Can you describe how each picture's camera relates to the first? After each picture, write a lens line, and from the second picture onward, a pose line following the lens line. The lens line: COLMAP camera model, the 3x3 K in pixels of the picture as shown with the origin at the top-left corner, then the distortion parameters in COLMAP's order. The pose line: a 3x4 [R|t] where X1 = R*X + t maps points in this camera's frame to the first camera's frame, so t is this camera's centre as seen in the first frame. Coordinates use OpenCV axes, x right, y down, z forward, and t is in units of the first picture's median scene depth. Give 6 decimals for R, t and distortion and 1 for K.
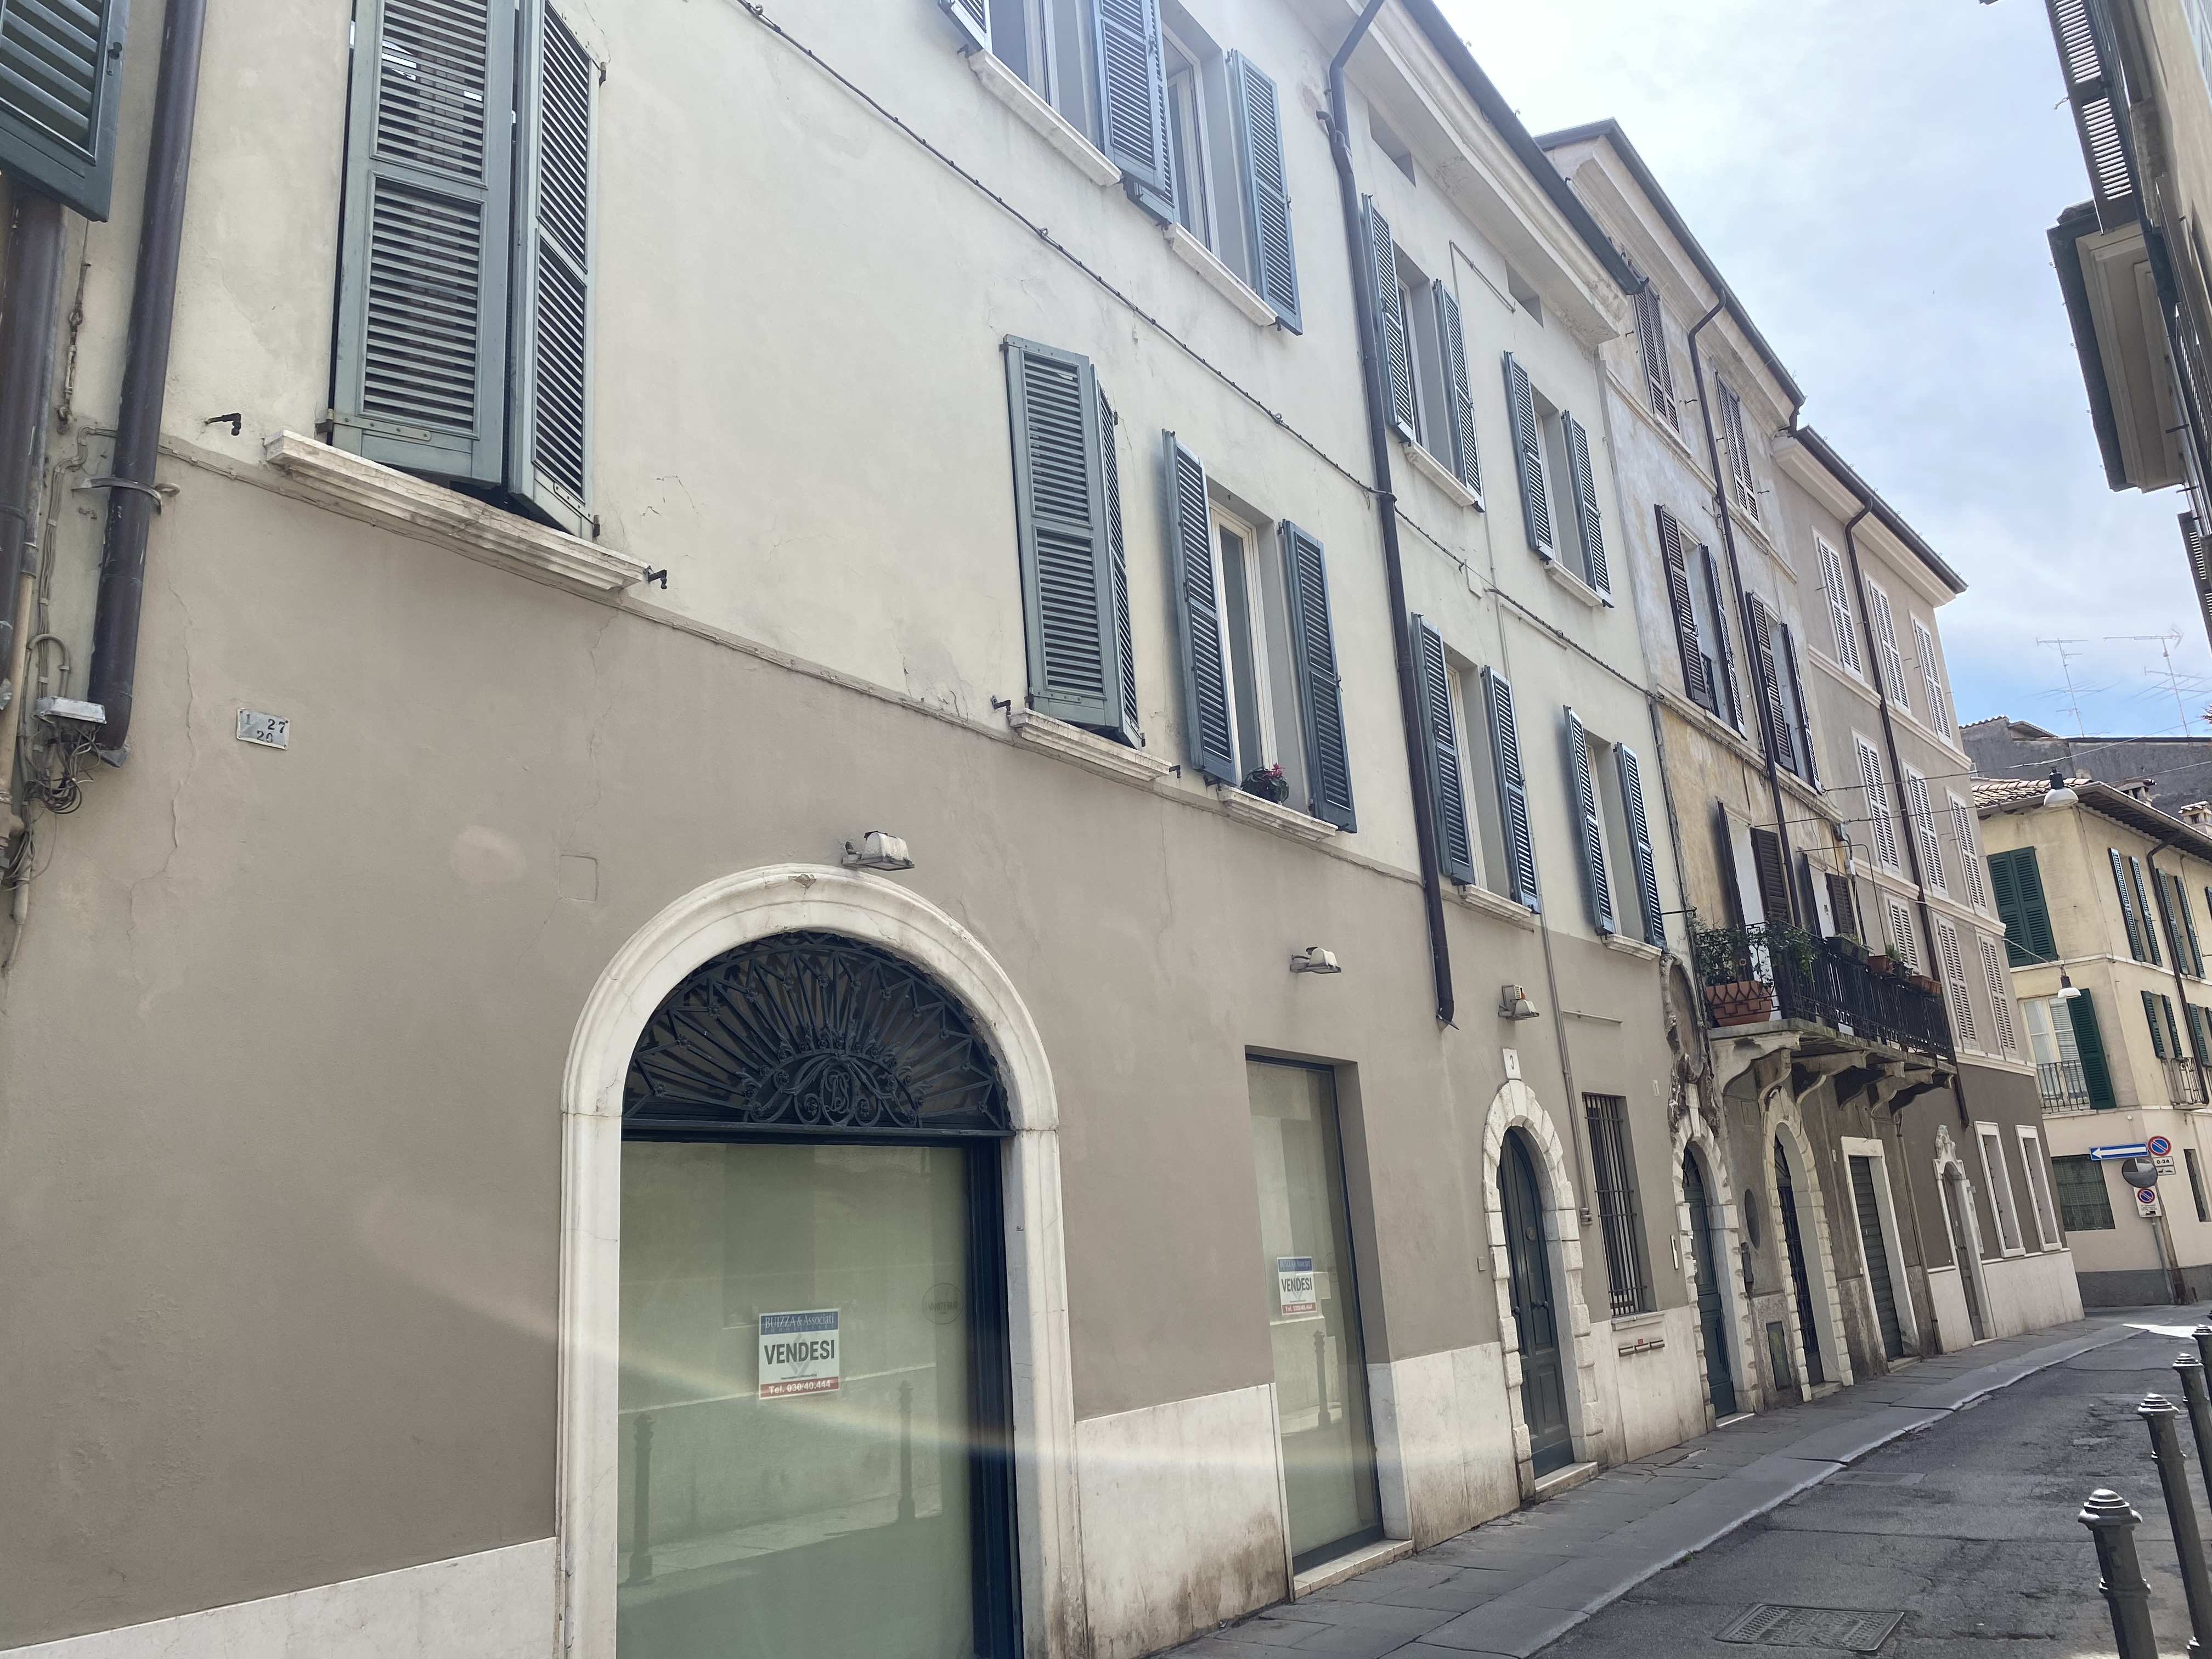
lens RADIAL K [[1690.0, 0, 1106.0], [0, 1690.0, 829.5], [0, 0, 1]] dist [0.039481, -0.036944]
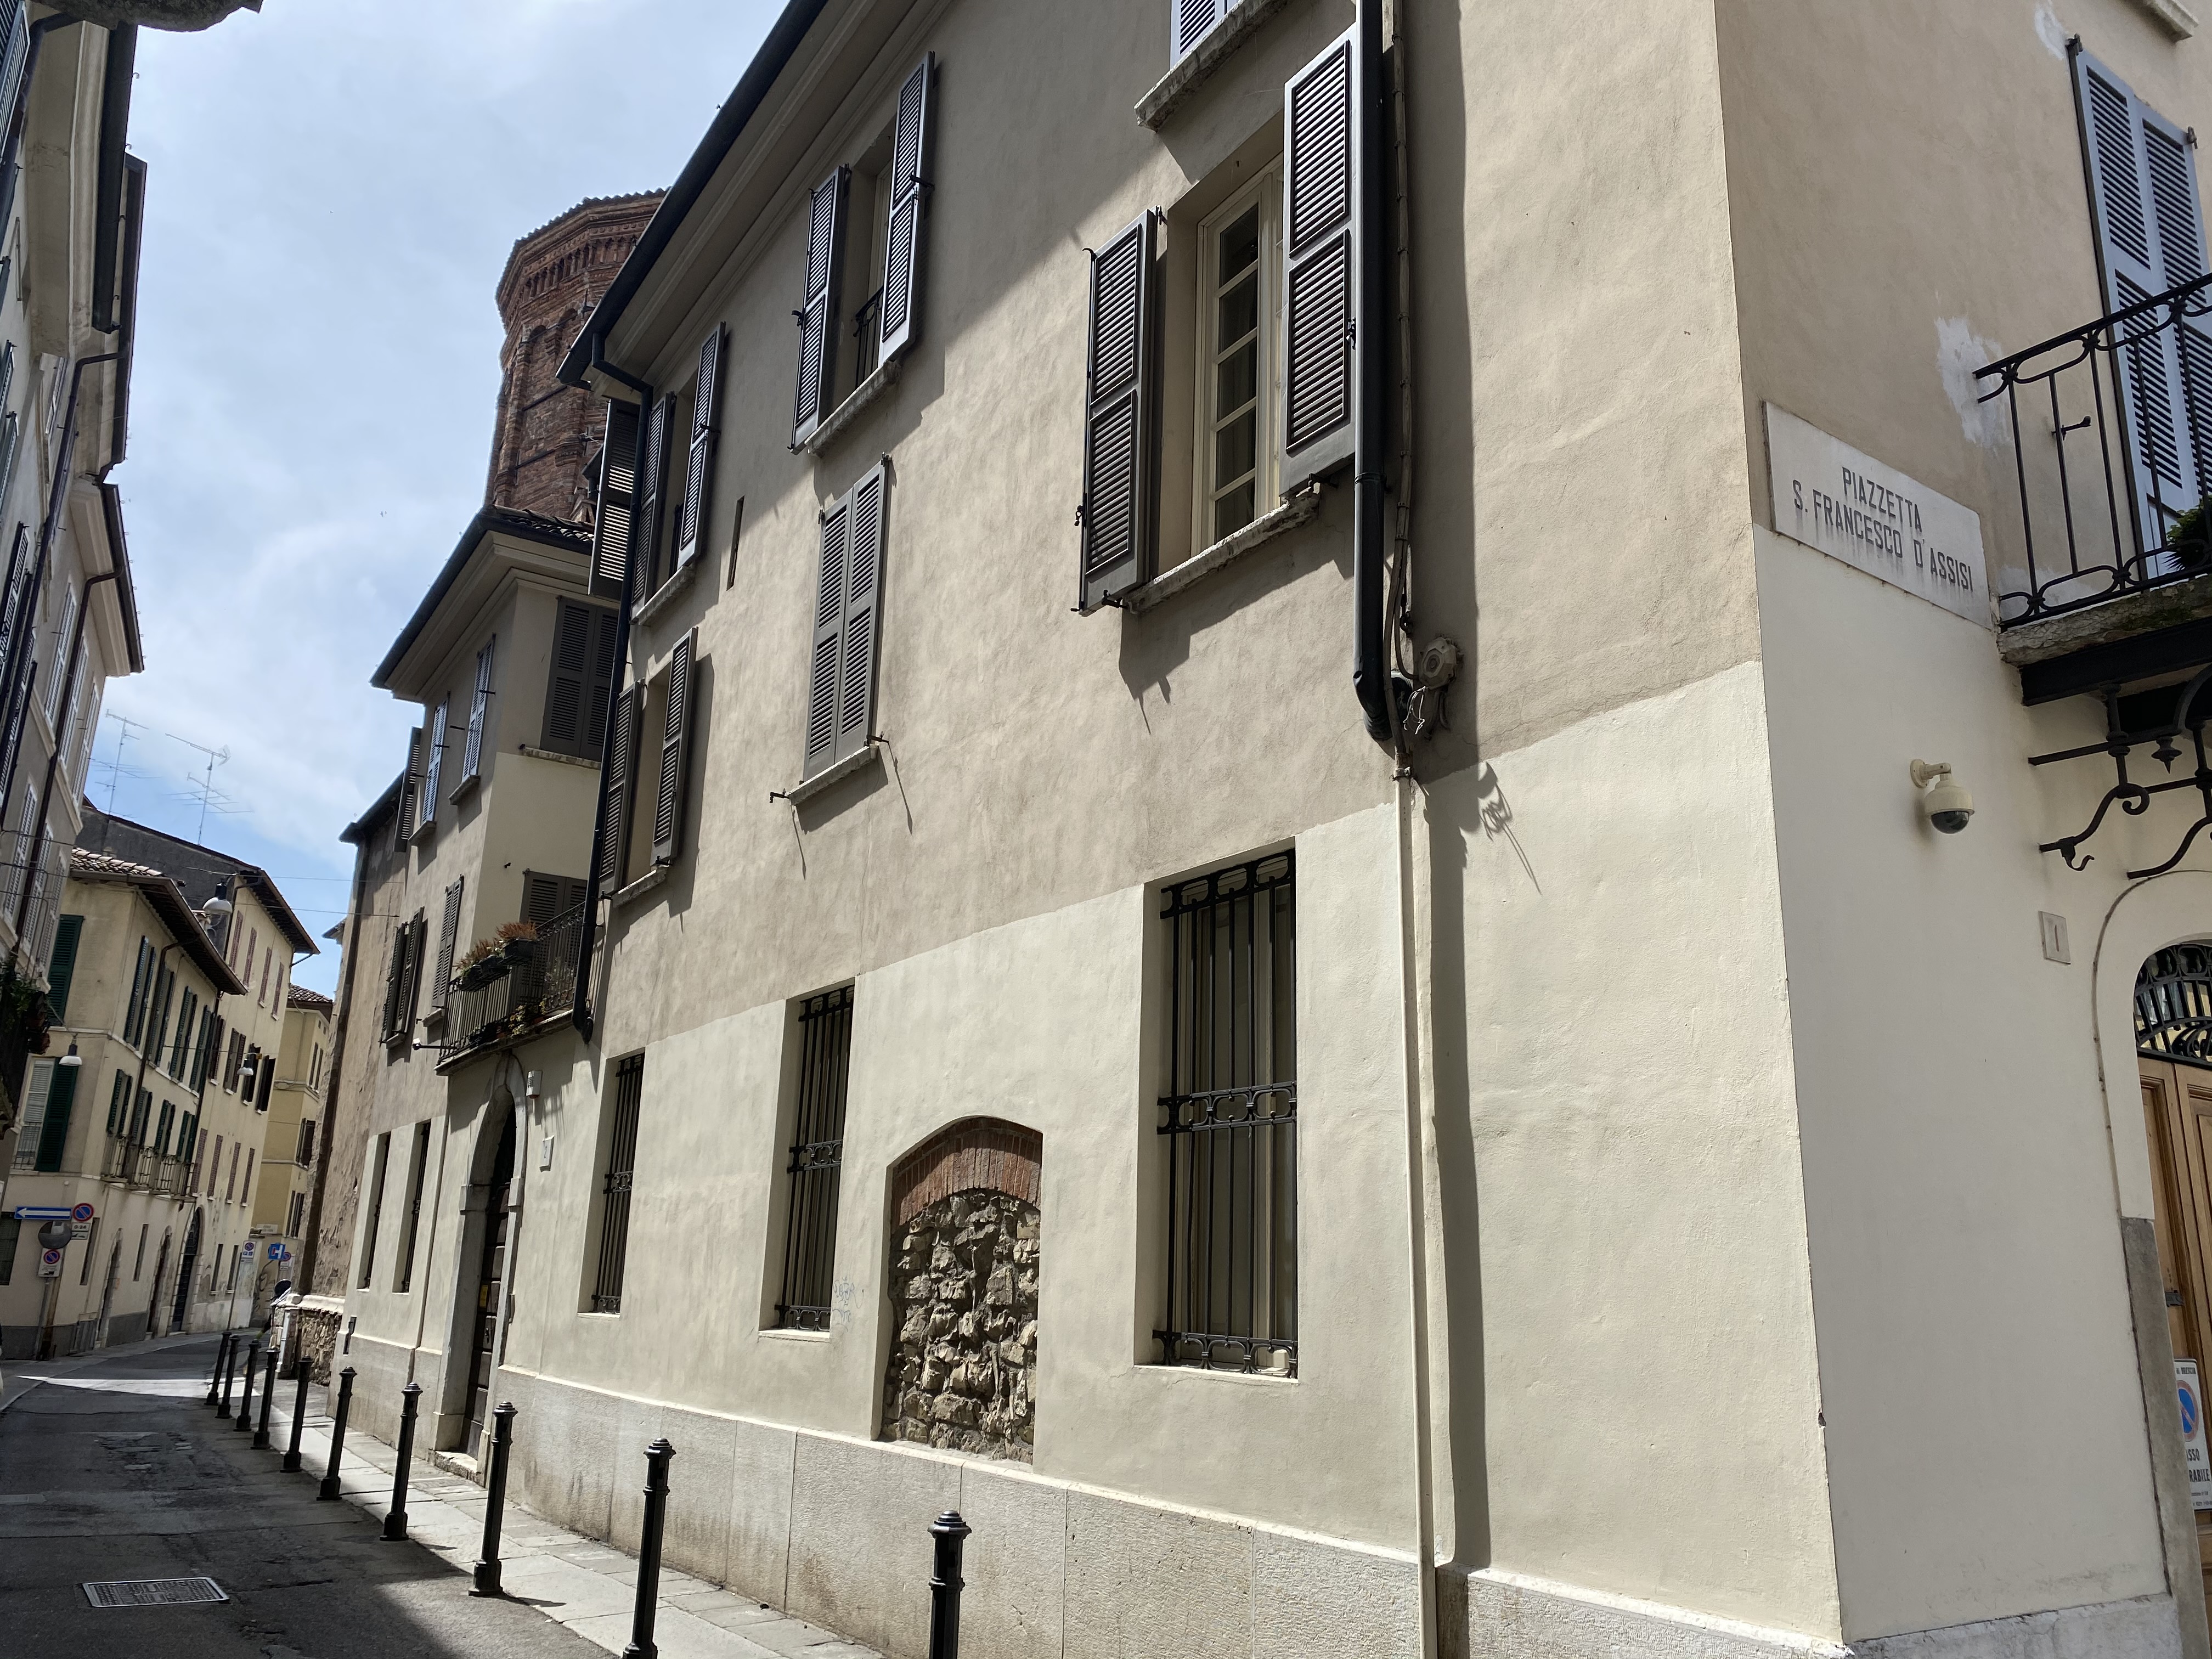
lens RADIAL K [[1690.0, 0, 1106.0], [0, 1690.0, 829.5], [0, 0, 1]] dist [0.039481, -0.036944]
pose [[0.396083, 0.316136, 0.862076, -0.132741], [-0.282280, 0.935319, -0.213301, 0.006725], [-0.873748, -0.158862, 0.459703, -0.021824]]
